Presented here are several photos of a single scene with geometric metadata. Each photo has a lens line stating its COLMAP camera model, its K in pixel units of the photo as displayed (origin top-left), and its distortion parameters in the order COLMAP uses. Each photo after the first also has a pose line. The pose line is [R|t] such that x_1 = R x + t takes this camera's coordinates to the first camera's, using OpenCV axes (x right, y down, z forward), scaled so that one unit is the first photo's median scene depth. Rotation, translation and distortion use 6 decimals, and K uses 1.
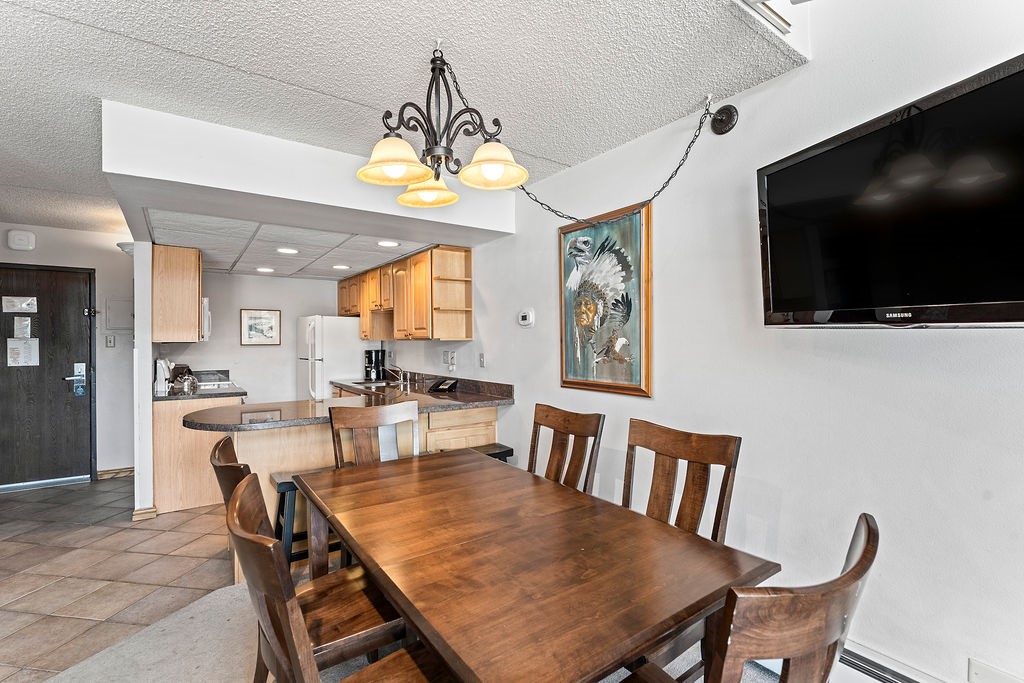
lens RADIAL K [[469.7, 0, 512.6], [0, 469.7, 342.0], [0, 0, 1]] dist [-0.000685, 0.000164]
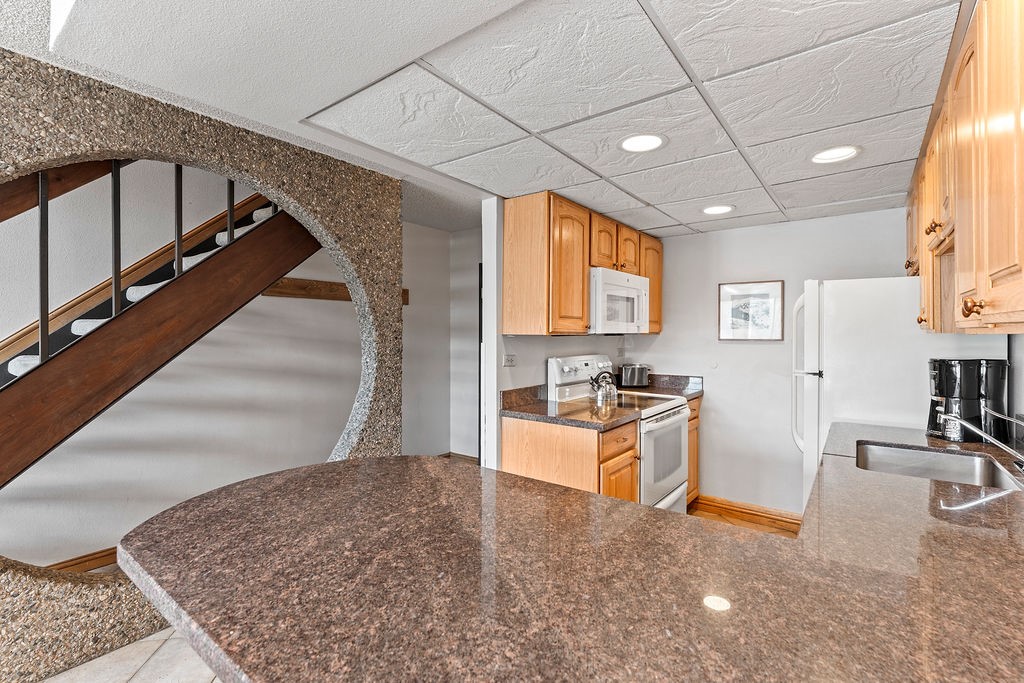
lens RADIAL K [[468.9, 0, 512.1], [0, 468.9, 325.2], [0, 0, 1]] dist [-0.001035, -0.000068]
pose [[0.288473, -0.013596, -0.957391, -0.052886], [-0.006920, 0.999843, -0.016284, -0.001128], [0.957463, 0.011323, 0.288334, 0.644651]]
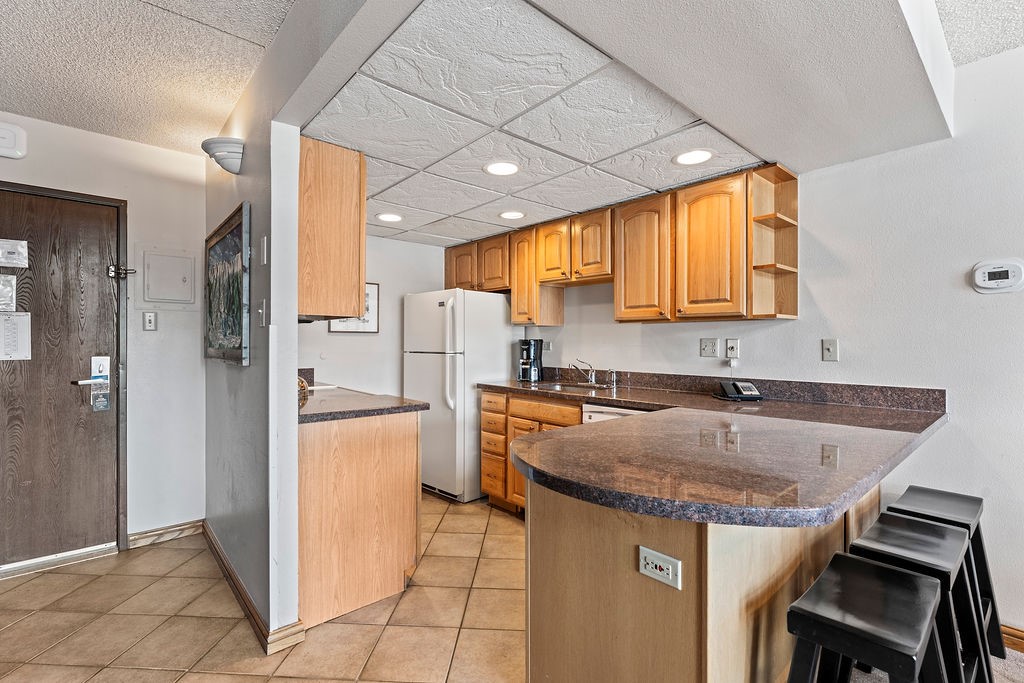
lens RADIAL K [[463.2, 0, 510.7], [0, 463.2, 341.3], [0, 0, 1]] dist [-0.002286, -0.000357]
pose [[0.993984, 0.004732, 0.109428, -0.463731], [-0.004274, 0.999981, -0.004418, 0.026340], [-0.109446, 0.003923, 0.993985, 0.355142]]
